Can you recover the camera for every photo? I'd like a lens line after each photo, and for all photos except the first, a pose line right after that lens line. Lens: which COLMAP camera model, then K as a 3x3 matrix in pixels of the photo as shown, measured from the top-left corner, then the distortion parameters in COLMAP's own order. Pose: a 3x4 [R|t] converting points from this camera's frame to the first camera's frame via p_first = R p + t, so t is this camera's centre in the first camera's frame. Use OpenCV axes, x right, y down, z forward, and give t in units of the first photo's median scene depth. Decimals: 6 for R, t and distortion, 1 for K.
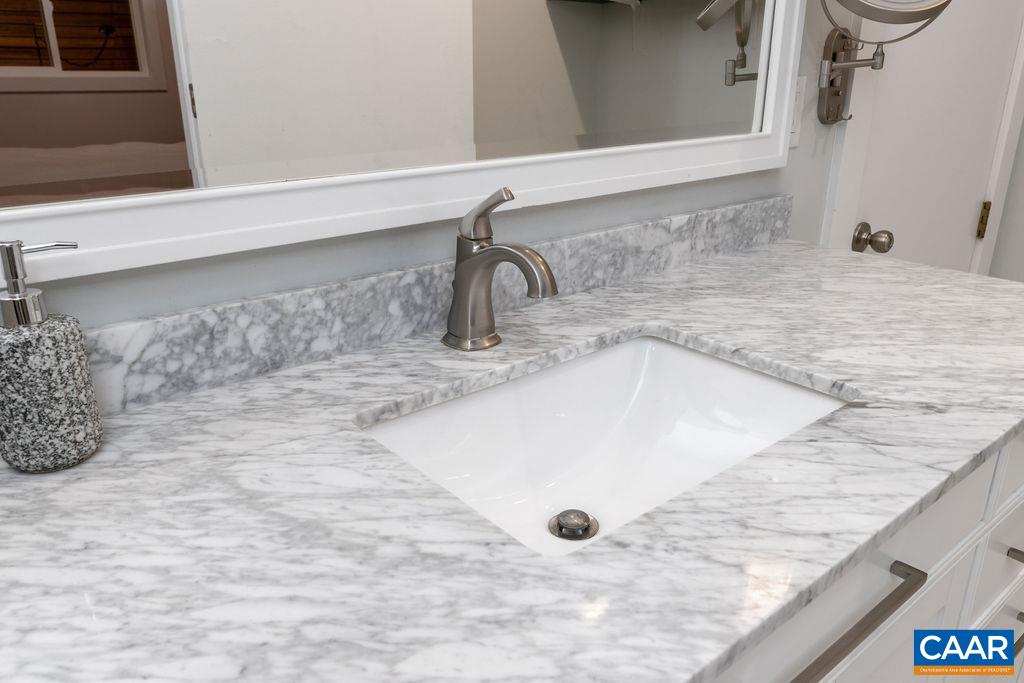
lens RADIAL K [[780.9, 0, 510.8], [0, 780.9, 340.7], [0, 0, 1]] dist [0.007470, 0.001394]
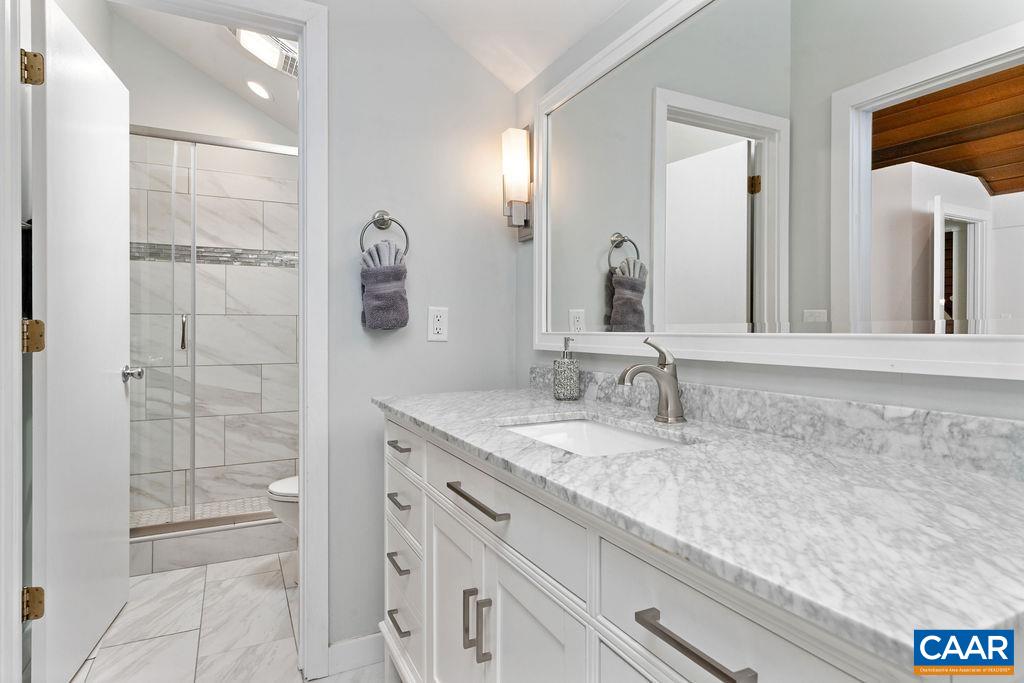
lens RADIAL K [[572.9, 0, 511.3], [0, 572.9, 335.5], [0, 0, 1]] dist [-0.002029, -0.000112]
pose [[-0.242478, 0.005099, -0.970144, 1.146203], [-0.336497, 0.937466, 0.089031, -0.154716], [0.909931, 0.348038, -0.225599, 0.735300]]
